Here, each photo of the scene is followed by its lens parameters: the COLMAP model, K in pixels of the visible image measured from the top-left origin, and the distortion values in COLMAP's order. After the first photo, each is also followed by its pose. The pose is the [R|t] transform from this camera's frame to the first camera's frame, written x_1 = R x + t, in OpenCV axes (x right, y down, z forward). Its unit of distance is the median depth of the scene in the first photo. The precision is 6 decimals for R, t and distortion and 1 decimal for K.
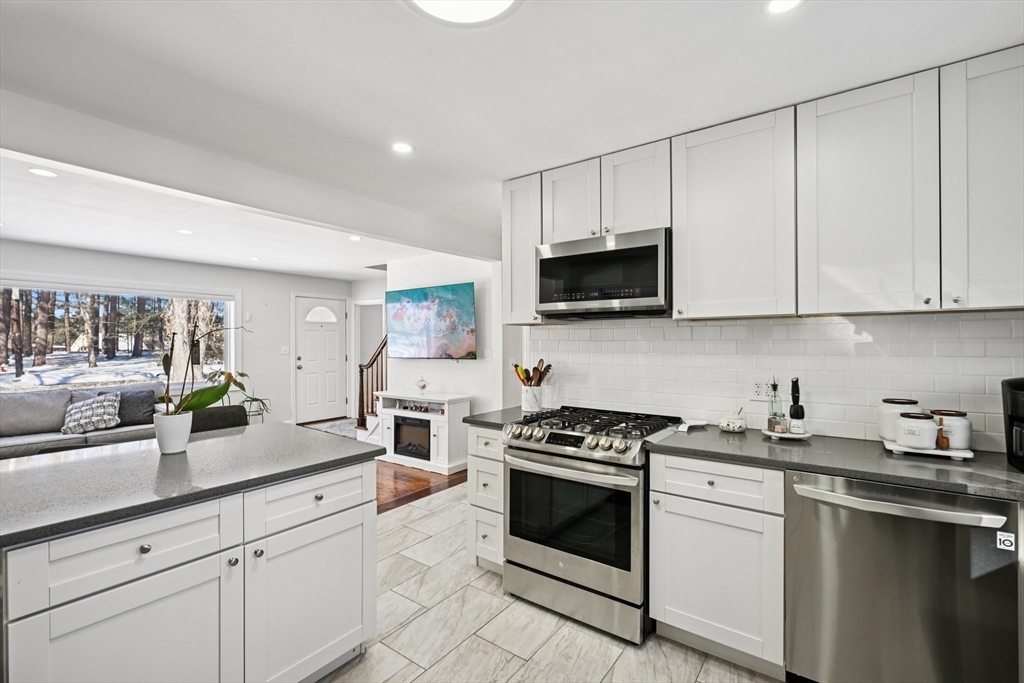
lens RADIAL K [[460.4, 0, 507.9], [0, 460.4, 339.9], [0, 0, 1]] dist [0.000952, -0.000341]
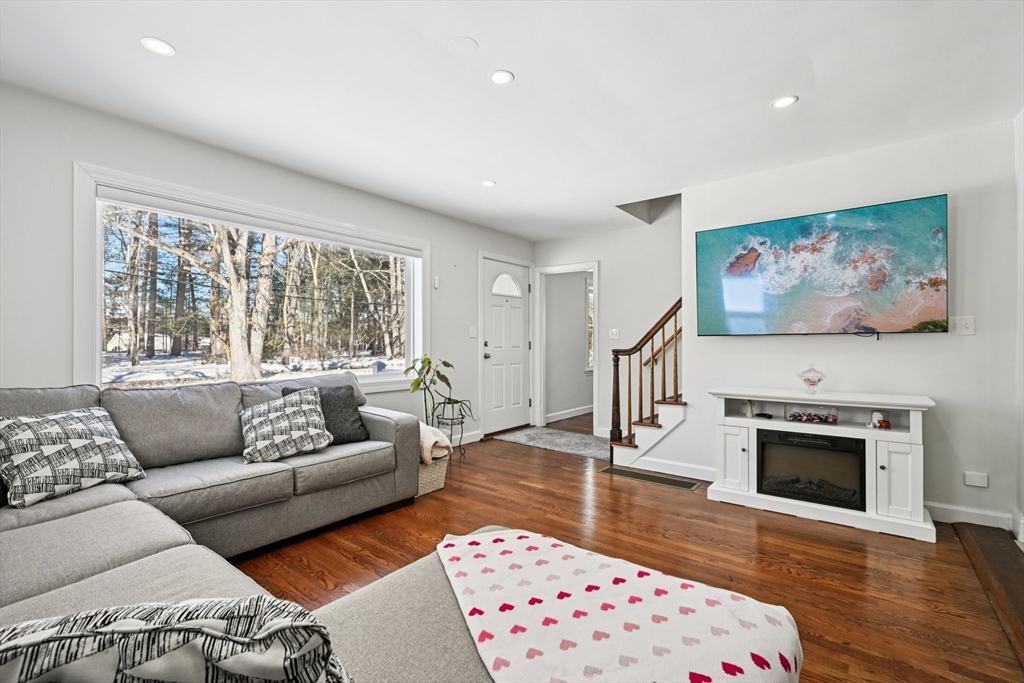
lens RADIAL K [[460.4, 0, 507.9], [0, 460.4, 339.9], [0, 0, 1]] dist [0.000952, -0.000341]
pose [[0.999360, -0.000055, -0.035769, -0.552490], [-0.000073, 0.999994, -0.003564, 0.050896], [0.035769, 0.003565, 0.999354, 0.396401]]
